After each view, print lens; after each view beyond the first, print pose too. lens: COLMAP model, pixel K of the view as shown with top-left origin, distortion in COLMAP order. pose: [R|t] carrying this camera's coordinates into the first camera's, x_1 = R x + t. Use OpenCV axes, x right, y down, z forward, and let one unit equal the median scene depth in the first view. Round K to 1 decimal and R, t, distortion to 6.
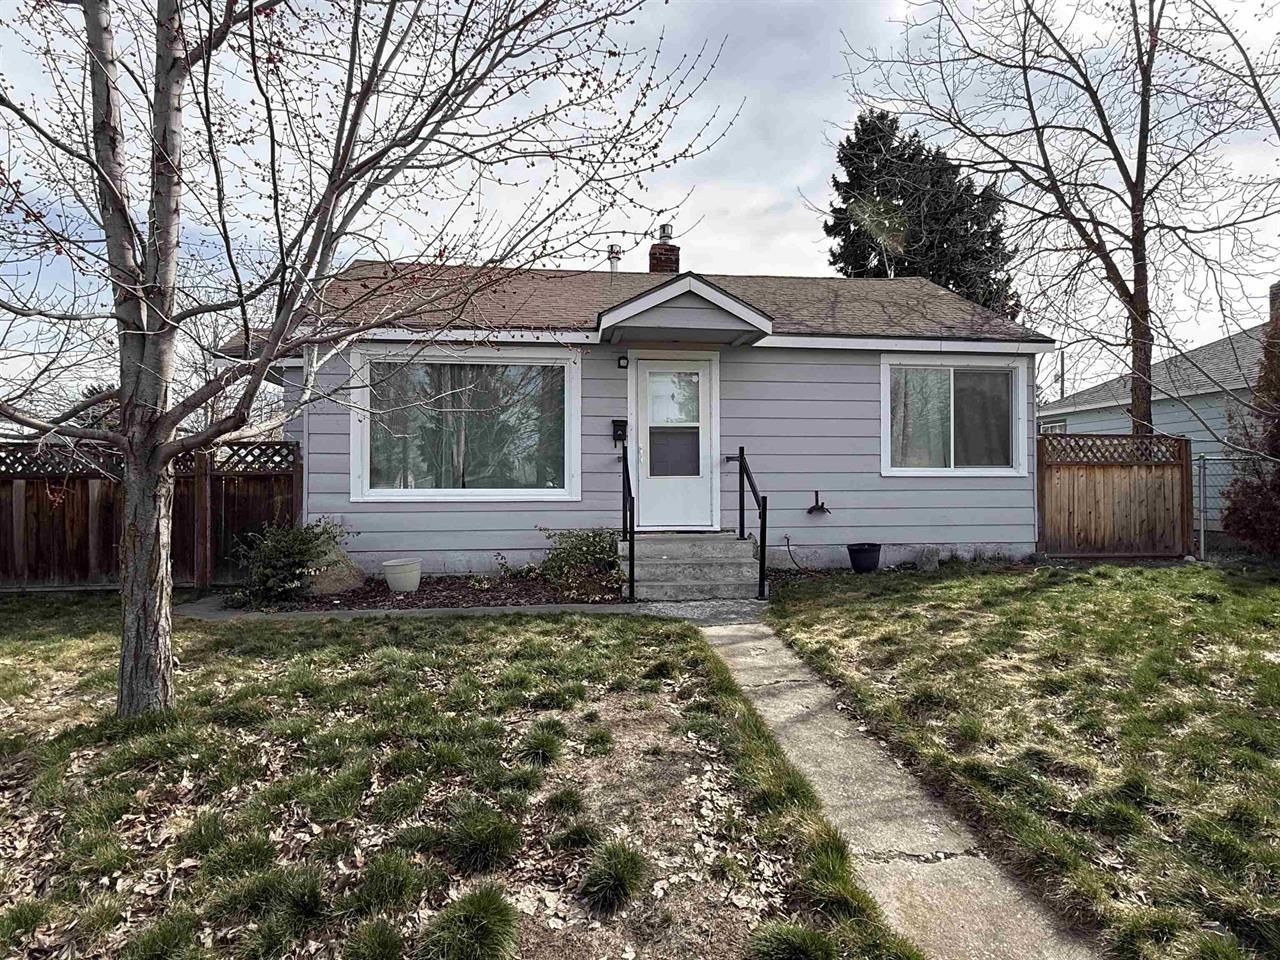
lens RADIAL K [[682.3, 0, 640.0], [0, 682.3, 480.0], [0, 0, 1]] dist [-0.002832, 0.001154]
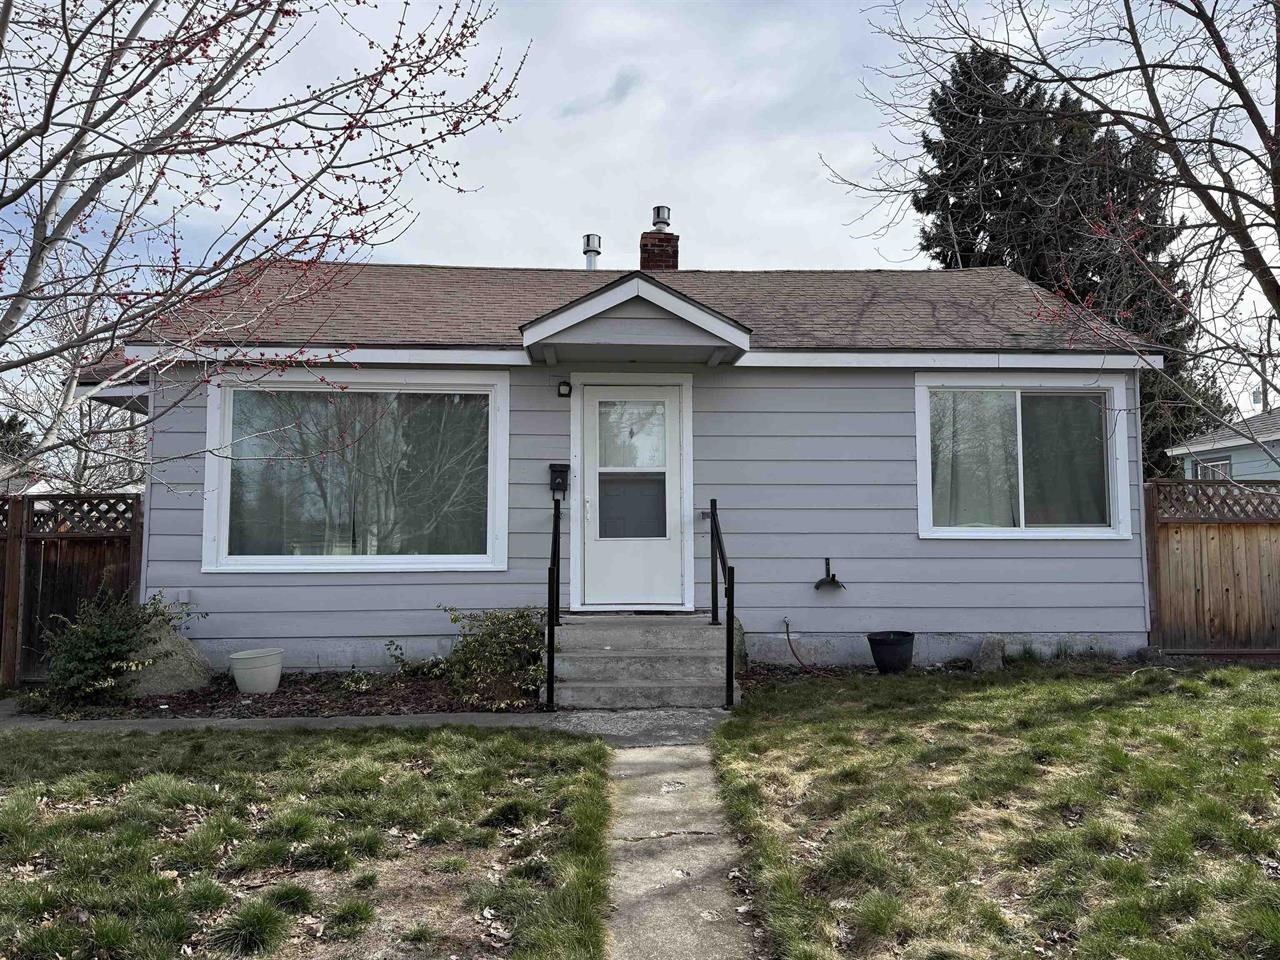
lens RADIAL K [[898.4, 0, 637.3], [0, 898.4, 472.0], [0, 0, 1]] dist [0.091013, -0.133591]
pose [[0.997819, -0.003840, -0.065901, 0.128666], [-0.000772, 0.997560, -0.069814, -0.009714], [0.066008, 0.069712, 0.995381, 0.009244]]
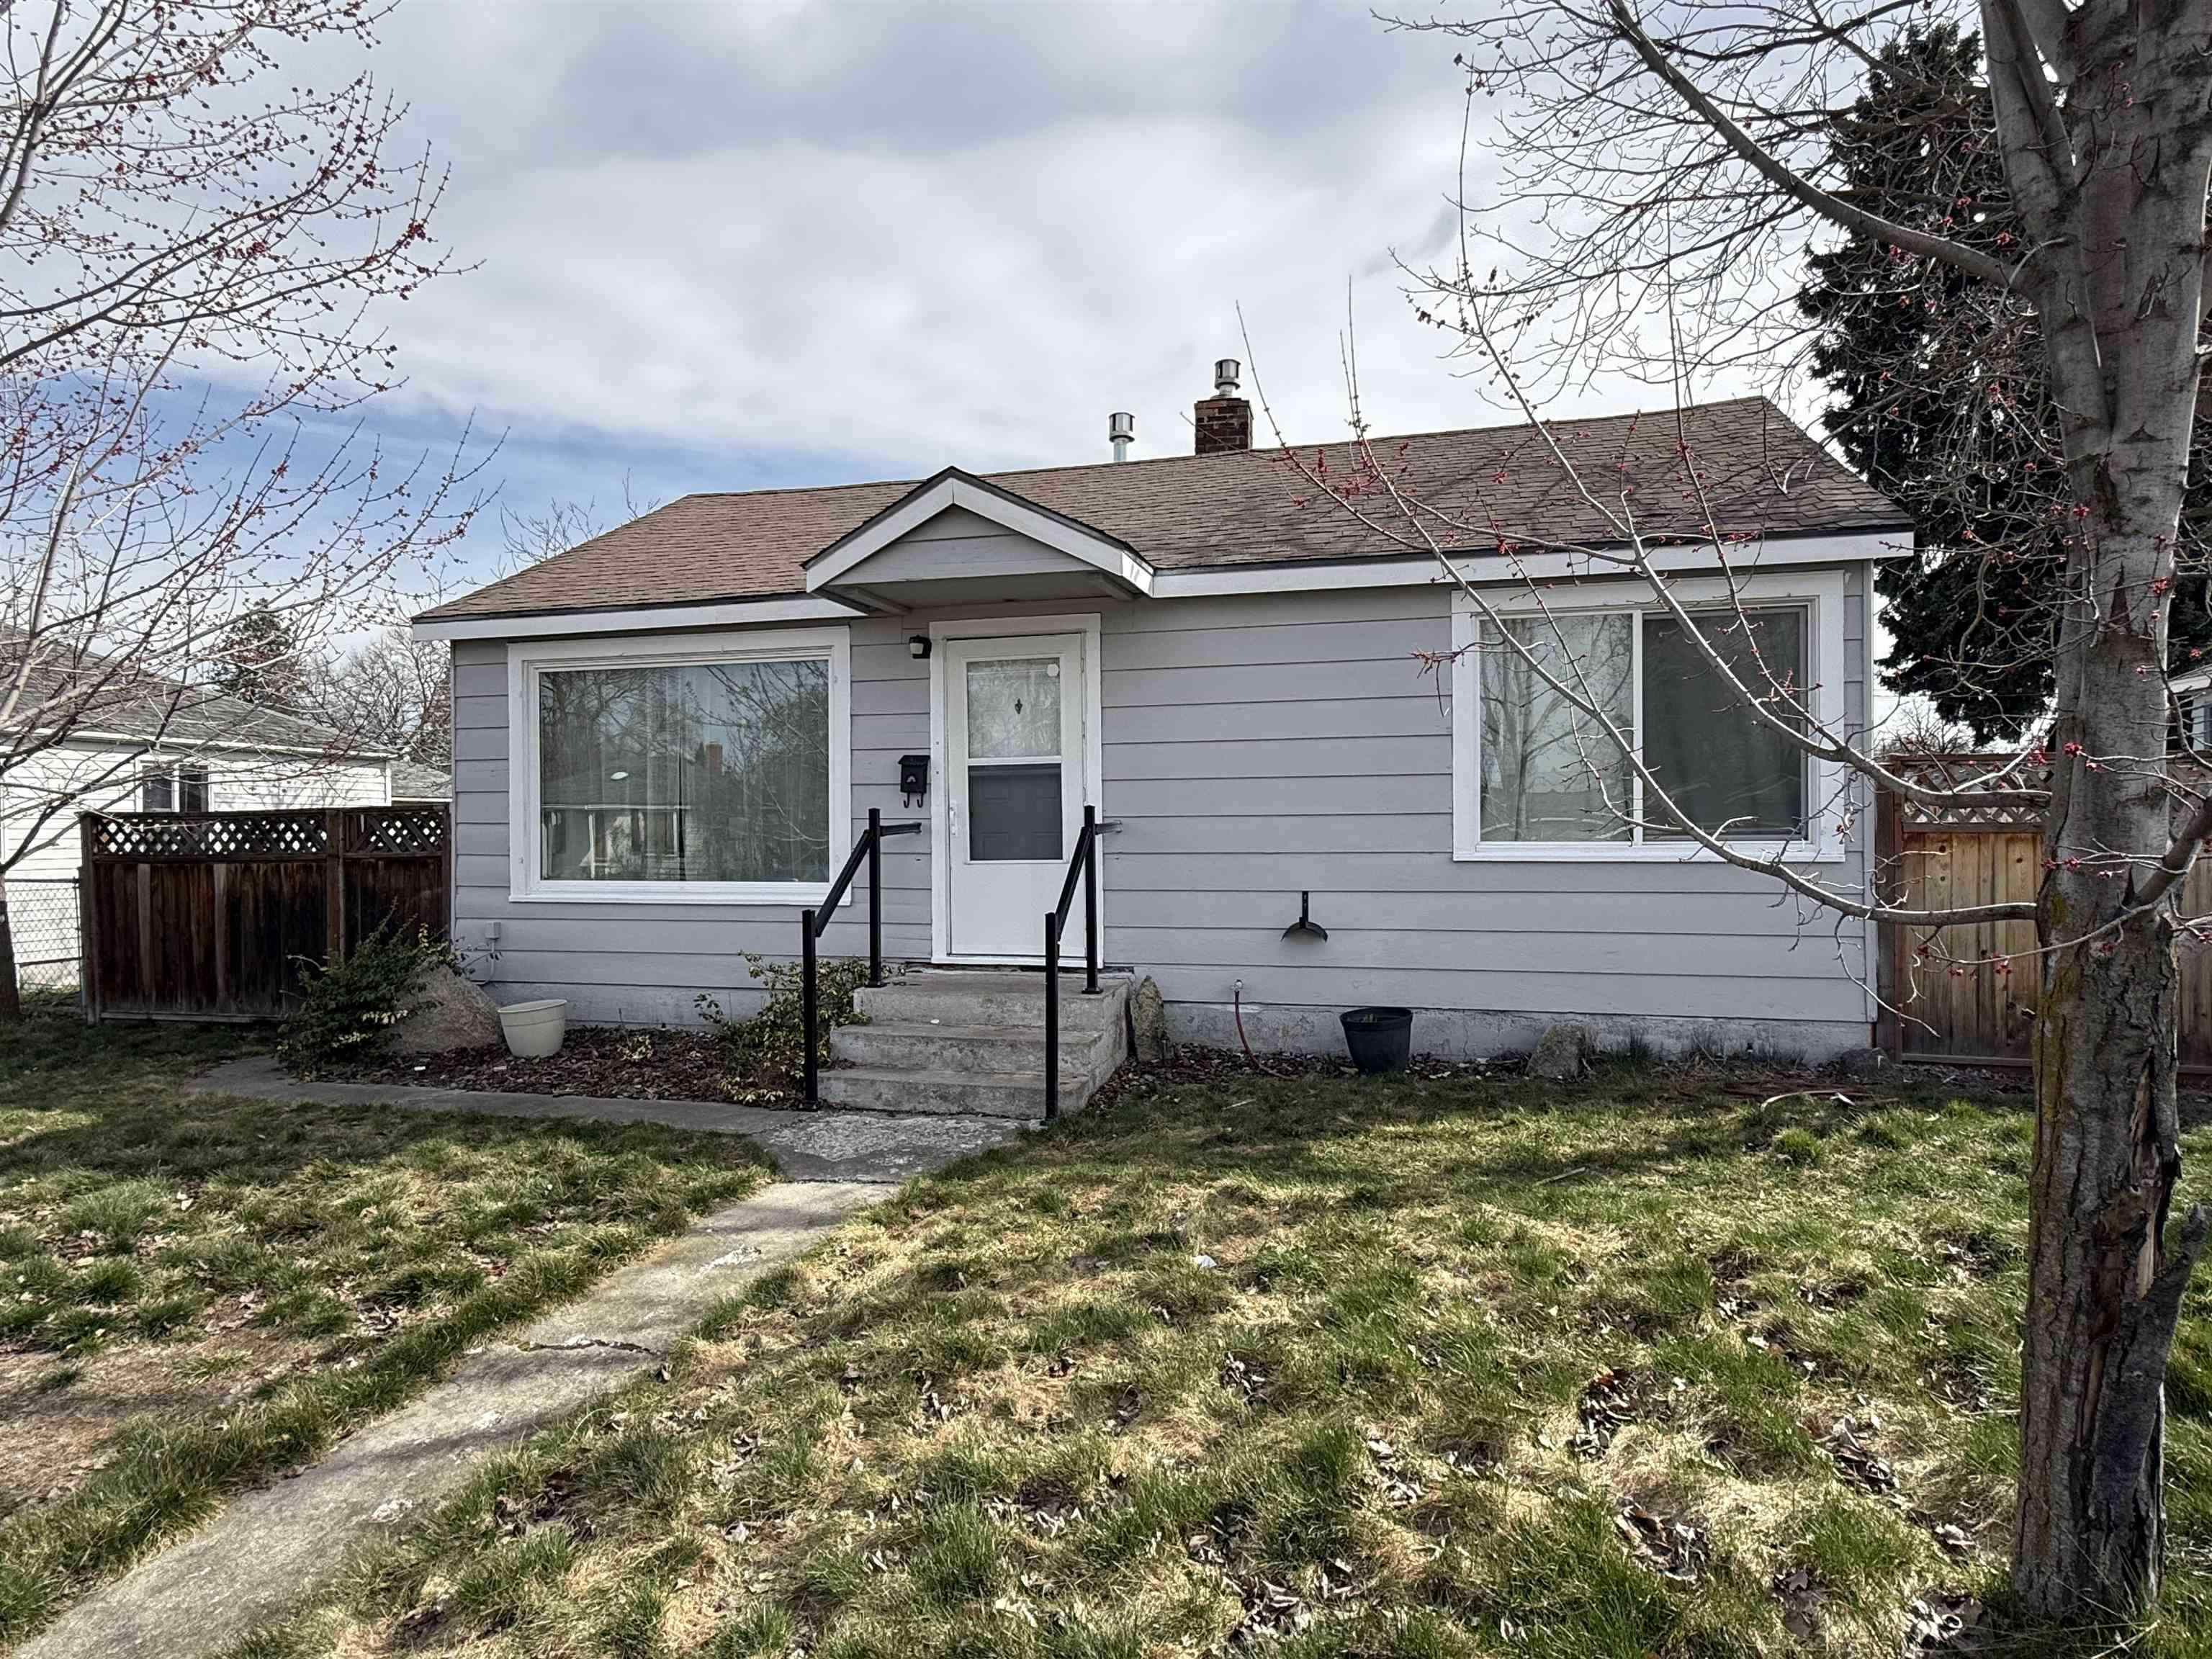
lens RADIAL K [[1179.1, 0, 1106.0], [0, 1179.1, 829.5], [0, 0, 1]] dist [-0.002832, 0.001154]
pose [[0.932121, -0.003723, -0.362129, 0.464390], [0.007286, 0.999938, 0.008474, -0.038285], [0.362075, -0.010538, 0.932090, 0.201353]]
